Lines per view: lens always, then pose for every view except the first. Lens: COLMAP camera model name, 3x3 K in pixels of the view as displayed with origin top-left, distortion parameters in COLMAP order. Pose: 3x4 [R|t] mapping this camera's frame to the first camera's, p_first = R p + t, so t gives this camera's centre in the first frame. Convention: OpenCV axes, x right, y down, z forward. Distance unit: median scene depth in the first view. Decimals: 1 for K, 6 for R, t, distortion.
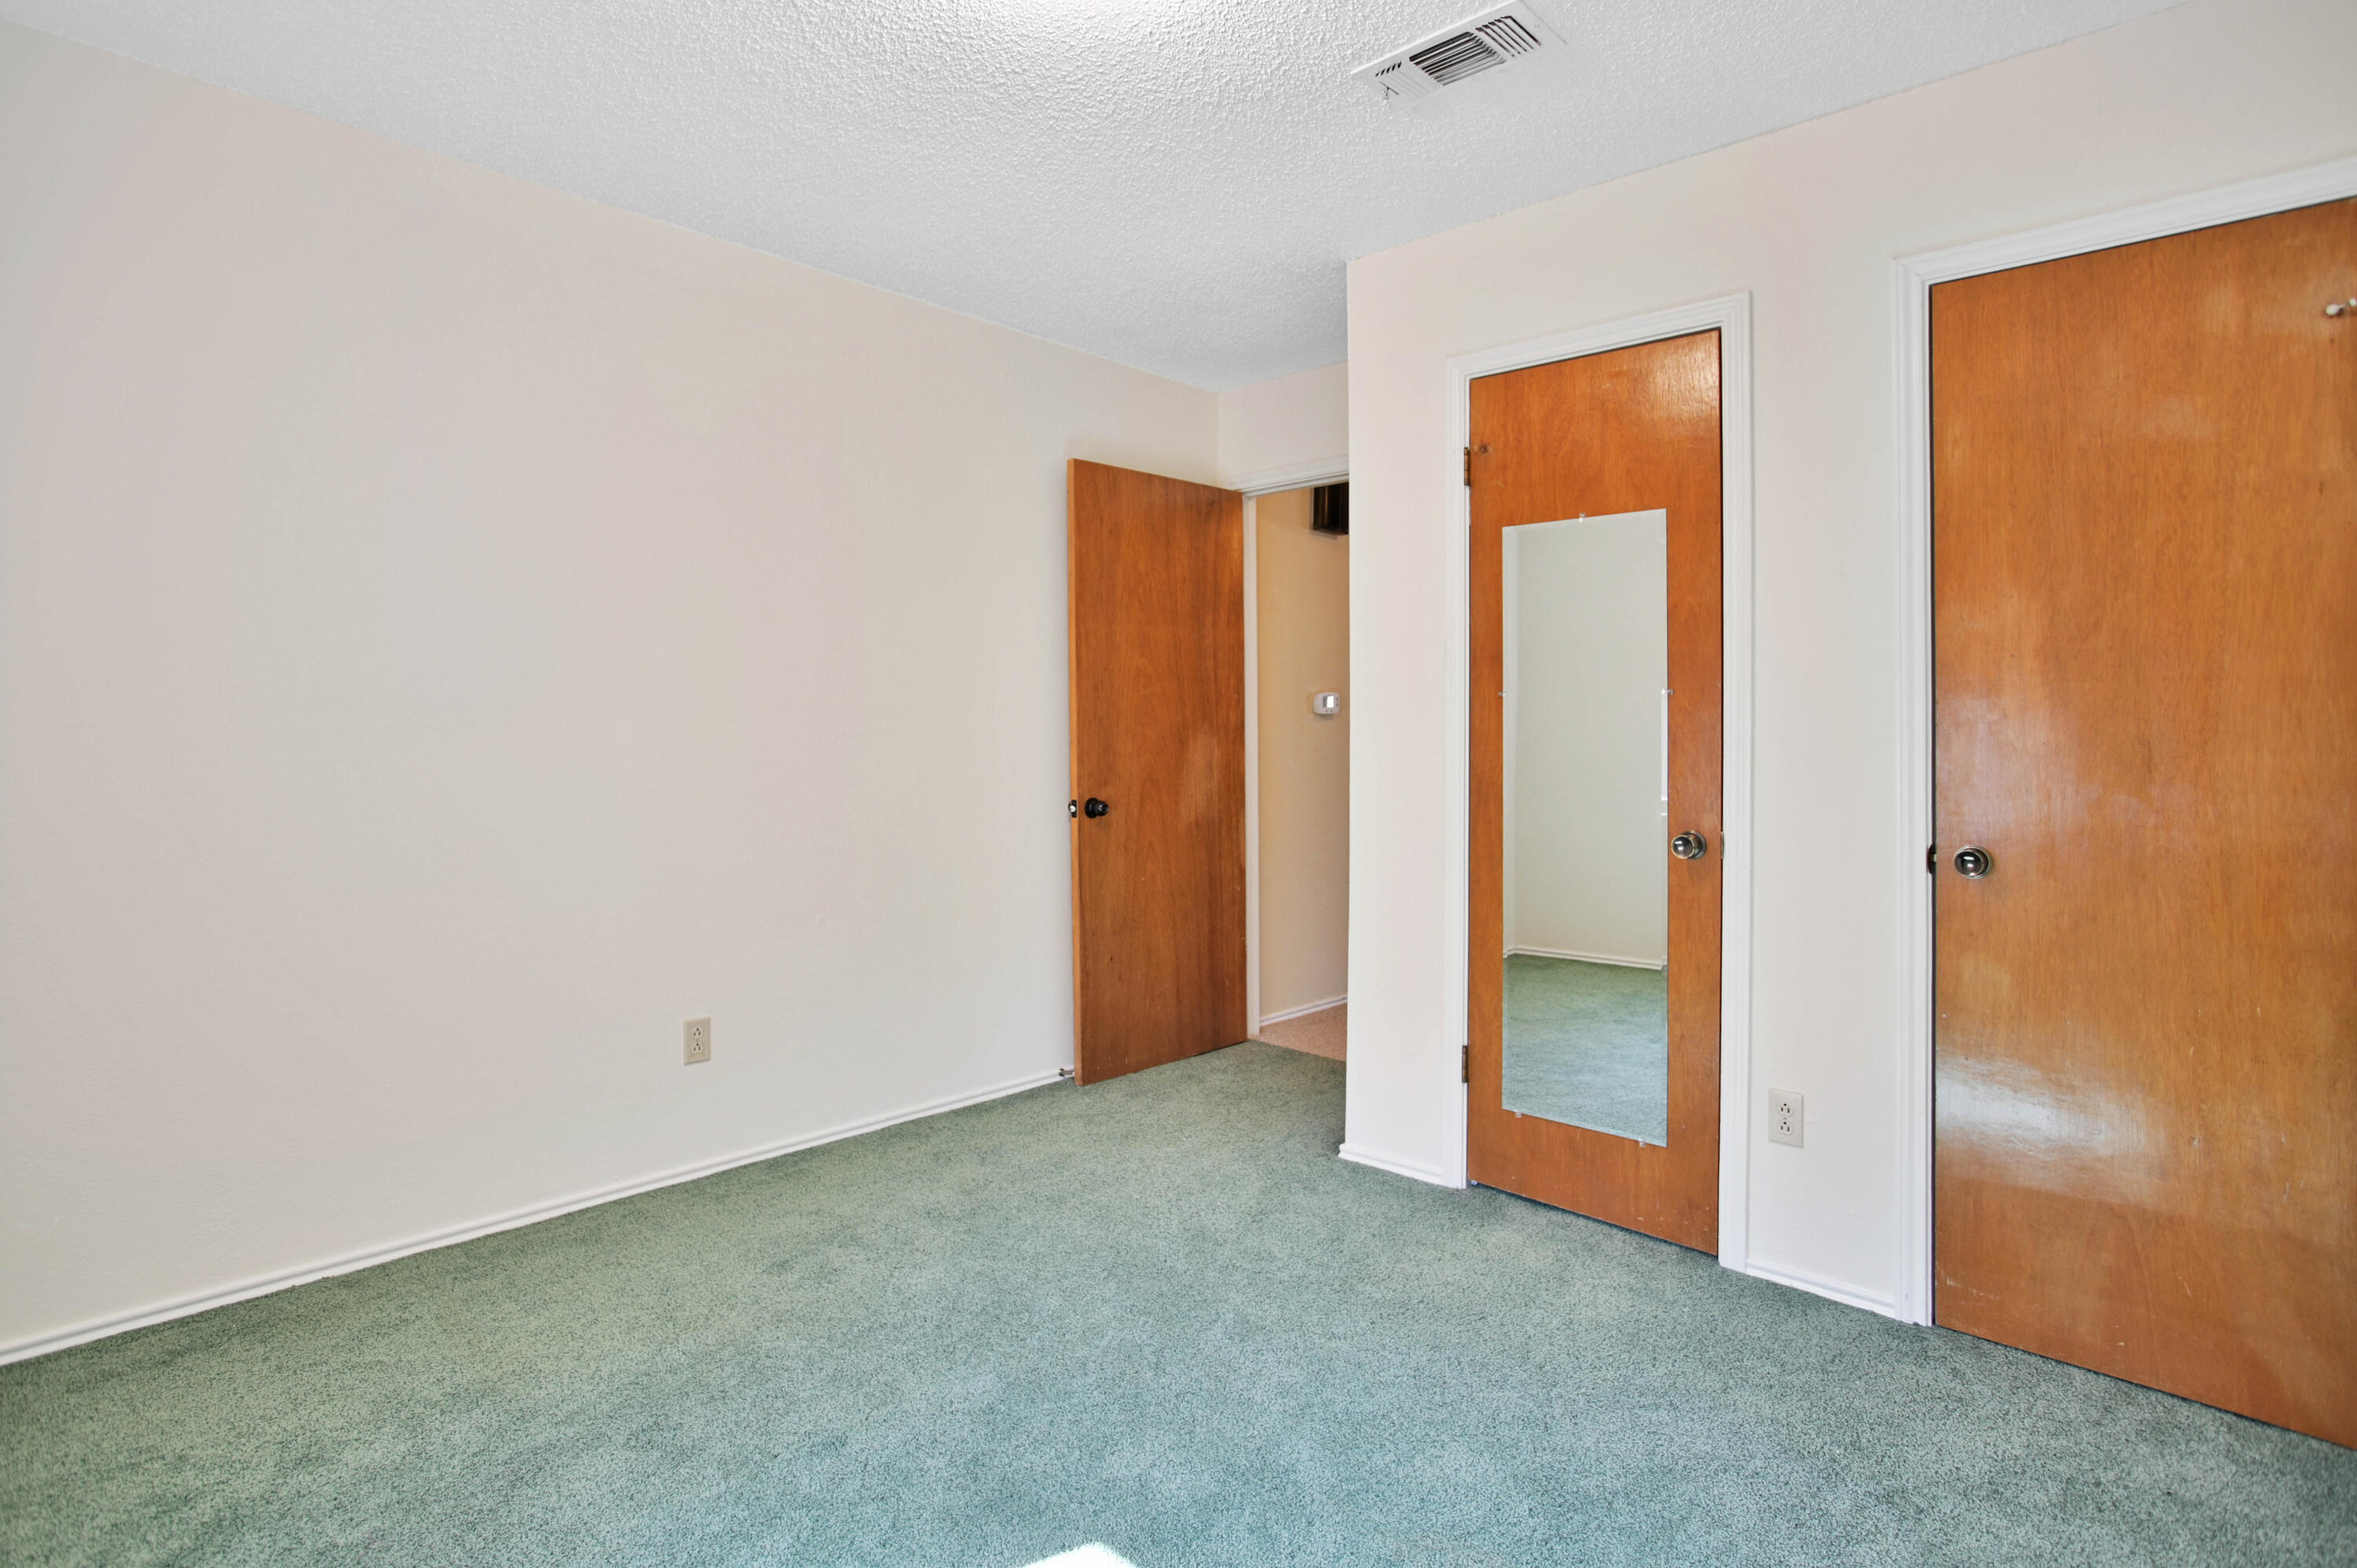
lens RADIAL K [[1180.2, 0, 1182.5], [0, 1180.2, 740.6], [0, 0, 1]] dist [-0.071013, 0.025031]
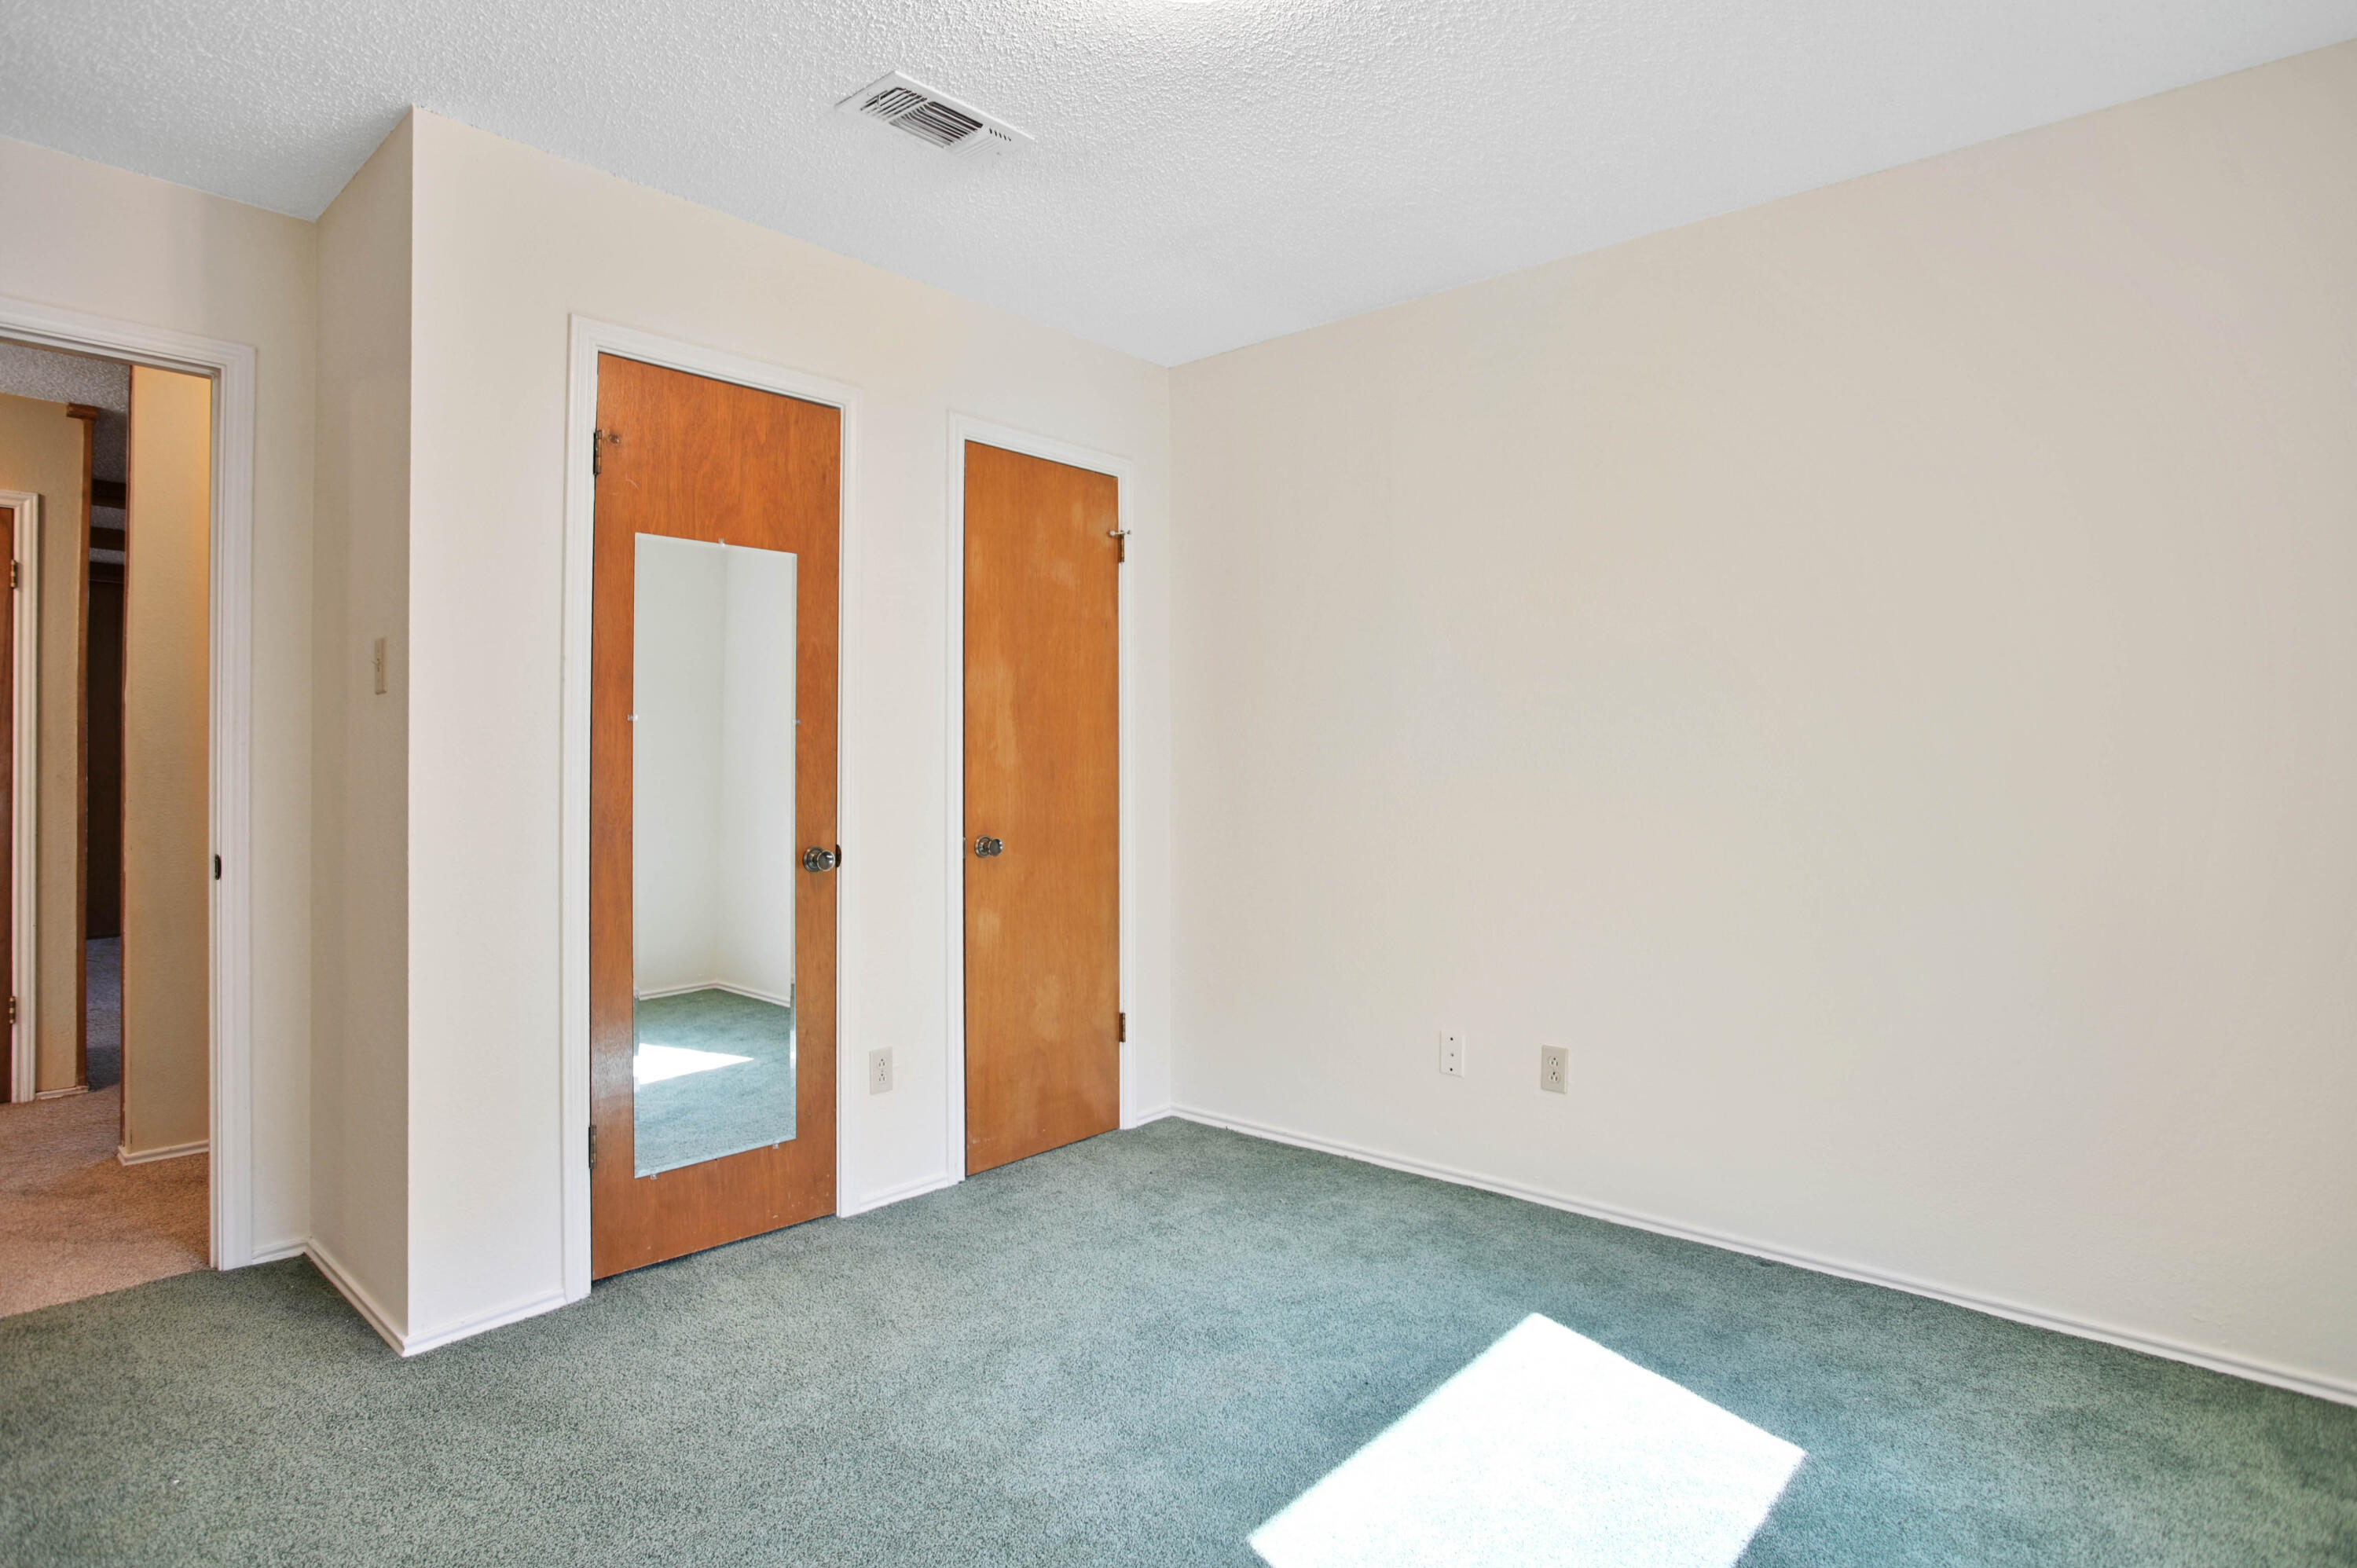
lens RADIAL K [[1207.8, 0, 1159.5], [0, 1207.8, 779.5], [0, 0, 1]] dist [-0.071141, 0.033236]
pose [[-0.016833, -0.016720, 0.999719, -0.718428], [0.017000, 0.999711, 0.017006, -0.000764], [-0.999714, 0.017282, -0.016544, 0.678484]]
